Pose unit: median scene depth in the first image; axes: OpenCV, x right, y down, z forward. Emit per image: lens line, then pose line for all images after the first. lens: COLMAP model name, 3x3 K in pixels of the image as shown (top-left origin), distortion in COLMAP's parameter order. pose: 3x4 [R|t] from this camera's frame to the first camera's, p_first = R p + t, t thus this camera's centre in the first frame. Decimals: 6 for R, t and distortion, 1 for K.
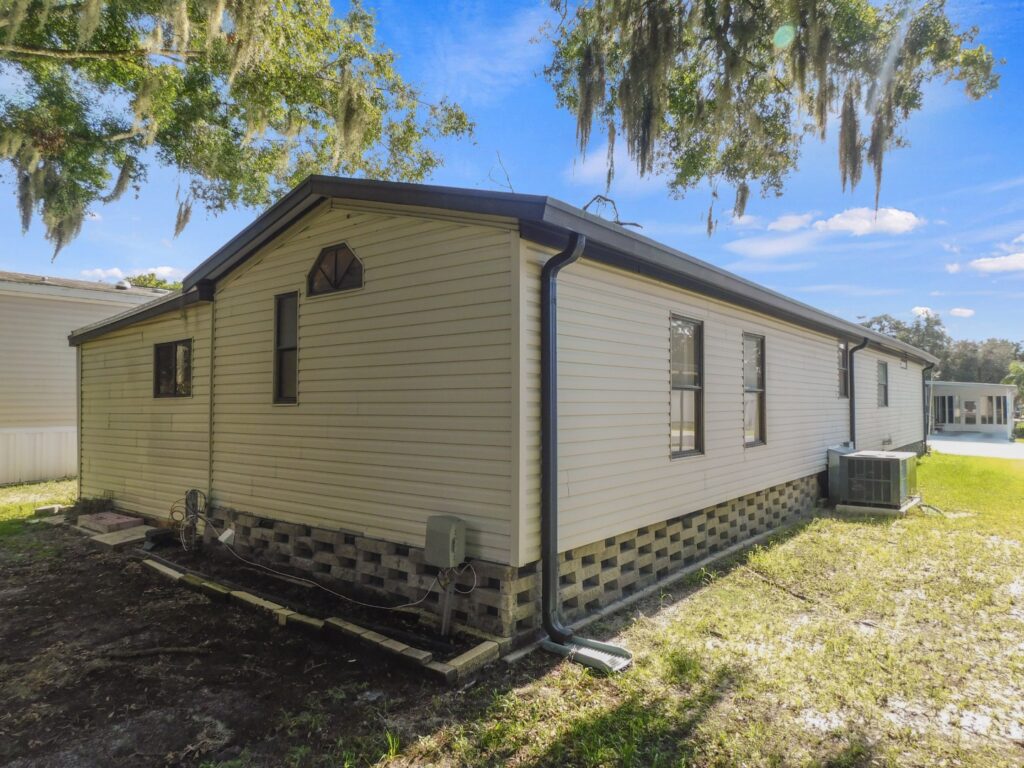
lens RADIAL K [[687.1, 0, 514.0], [0, 687.1, 386.2], [0, 0, 1]] dist [-0.070726, 0.058114]
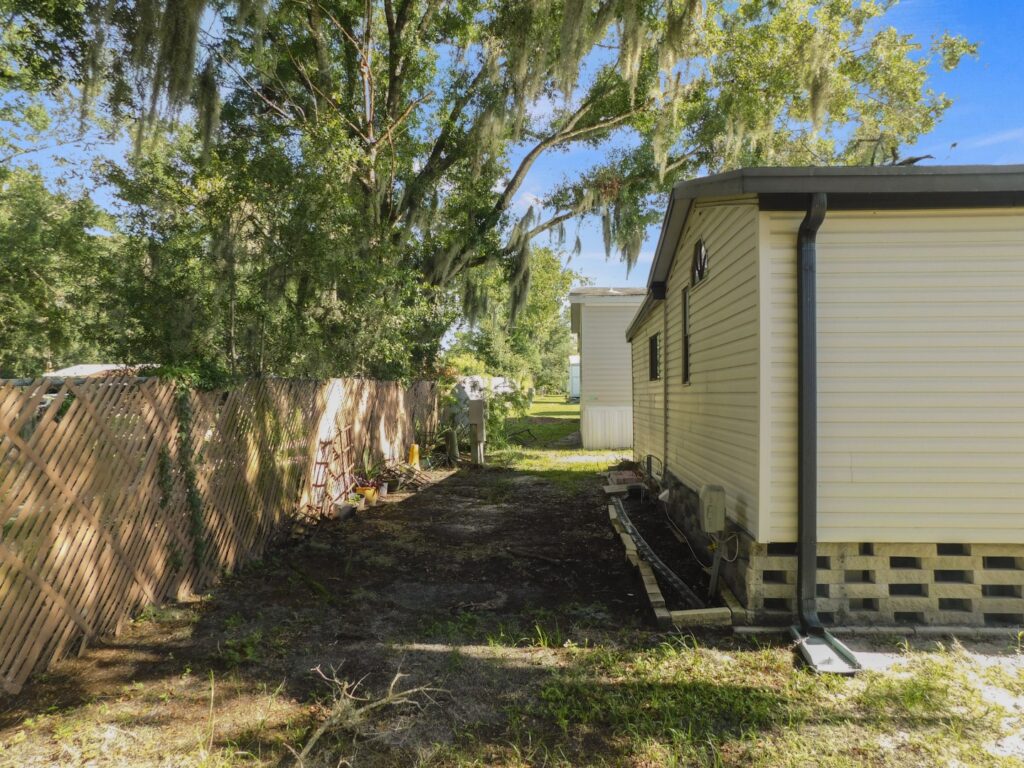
lens RADIAL K [[709.8, 0, 512.0], [0, 709.8, 384.0], [0, 0, 1]] dist [-0.074797, 0.063990]
pose [[0.547491, -0.010529, -0.836745, 0.654461], [0.020296, 0.999794, 0.000700, 0.025174], [0.836565, -0.017366, 0.547592, 0.140809]]
